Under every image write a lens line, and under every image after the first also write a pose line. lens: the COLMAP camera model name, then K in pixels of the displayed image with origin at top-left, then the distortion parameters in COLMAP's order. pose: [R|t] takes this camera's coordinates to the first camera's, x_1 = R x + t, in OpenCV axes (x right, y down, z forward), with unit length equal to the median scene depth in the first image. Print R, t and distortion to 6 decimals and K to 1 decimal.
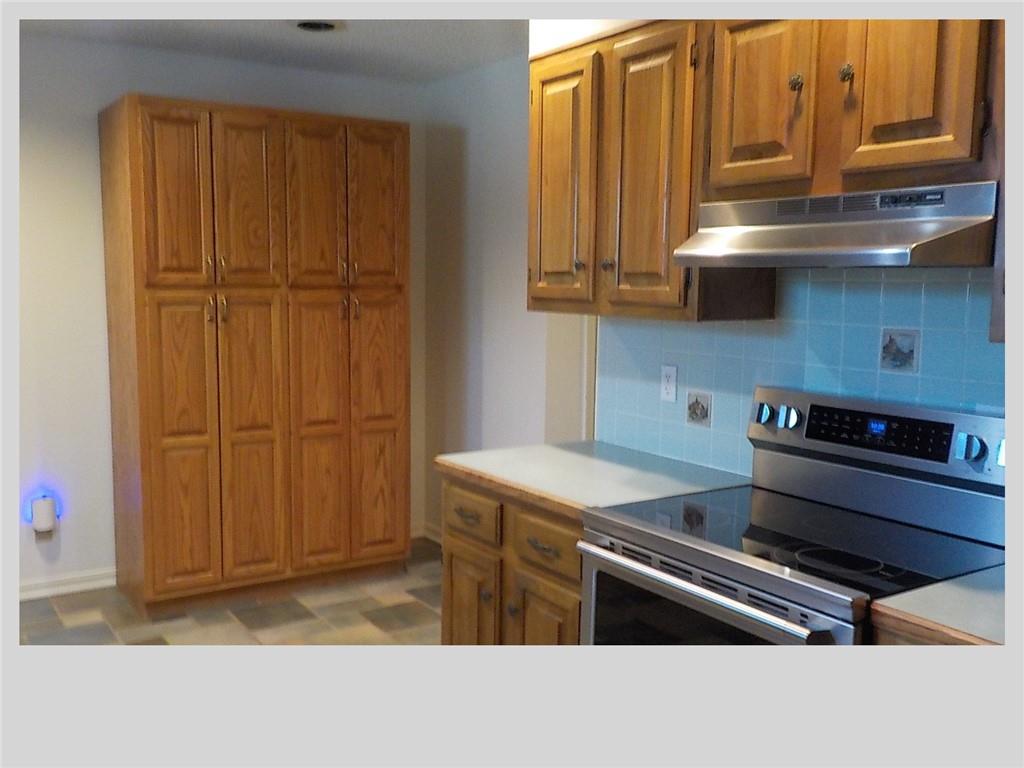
lens RADIAL K [[964.0, 0, 506.7], [0, 964.0, 392.5], [0, 0, 1]] dist [0.033907, -0.002919]
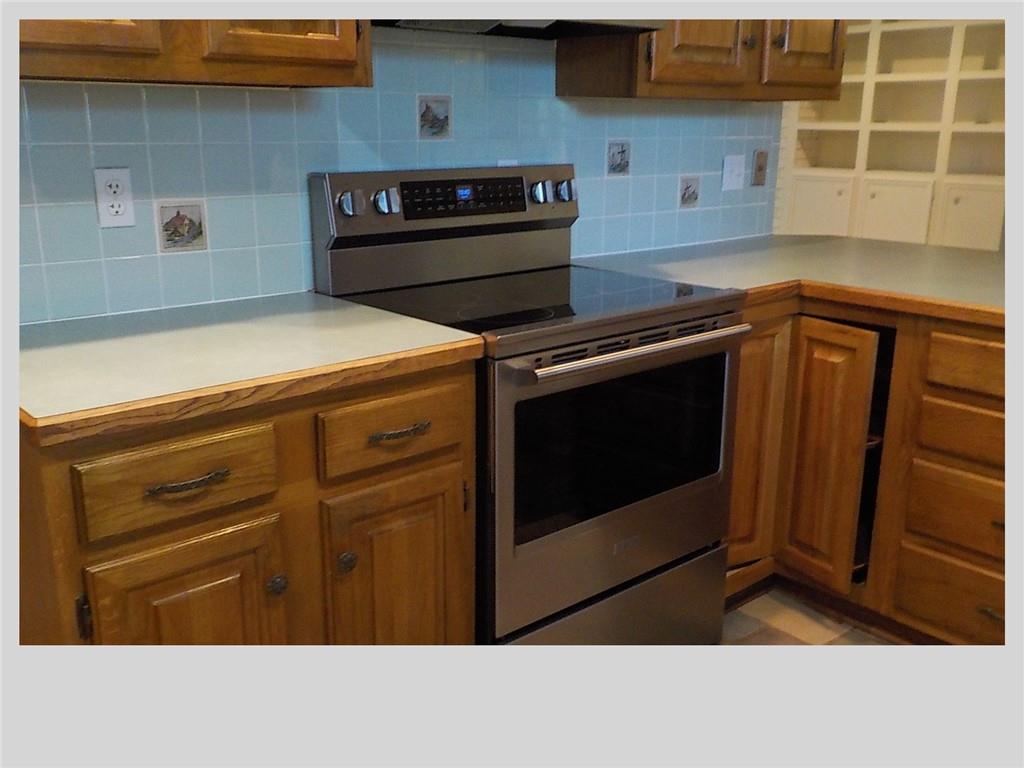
lens RADIAL K [[948.7, 0, 512.0], [0, 948.7, 384.0], [0, 0, 1]] dist [0.023583, 0.003617]
pose [[-0.133269, -0.280065, 0.950686, -0.619338], [0.110070, 0.949125, 0.295035, -0.061599], [-0.984949, 0.143961, -0.095662, 1.024659]]
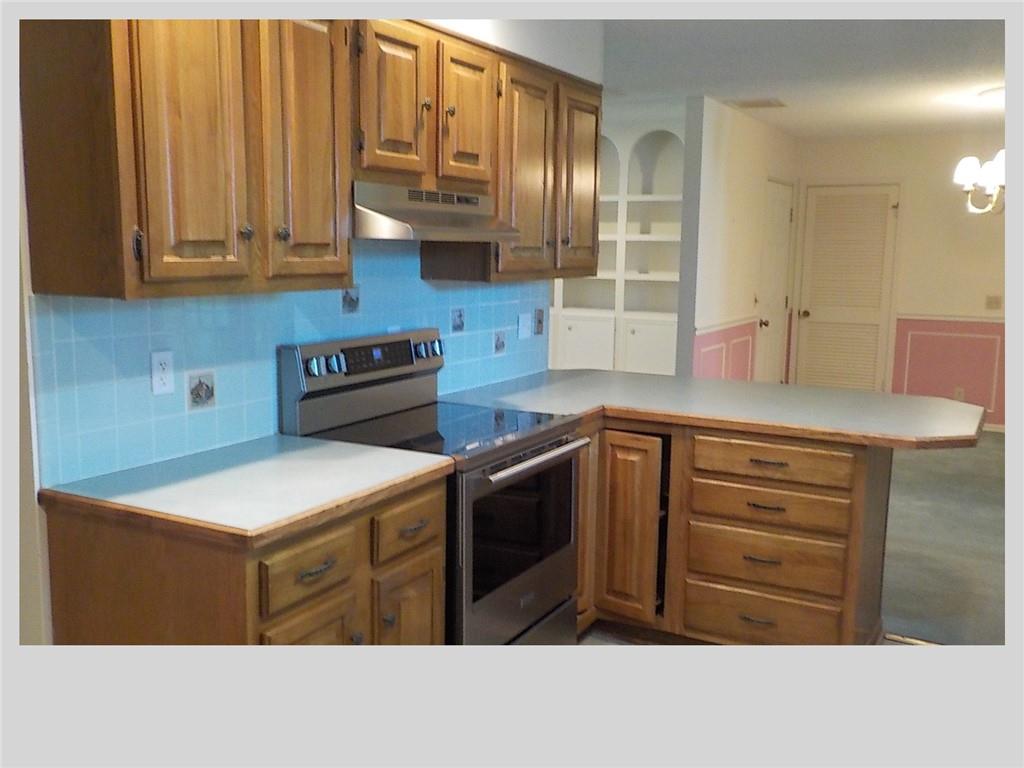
lens RADIAL K [[948.7, 0, 512.0], [0, 948.7, 384.0], [0, 0, 1]] dist [0.023583, 0.003617]
pose [[-0.472082, -0.147700, 0.869093, -0.862805], [0.083276, 0.973984, 0.210761, -0.184789], [-0.877612, 0.171871, -0.447501, 1.379538]]
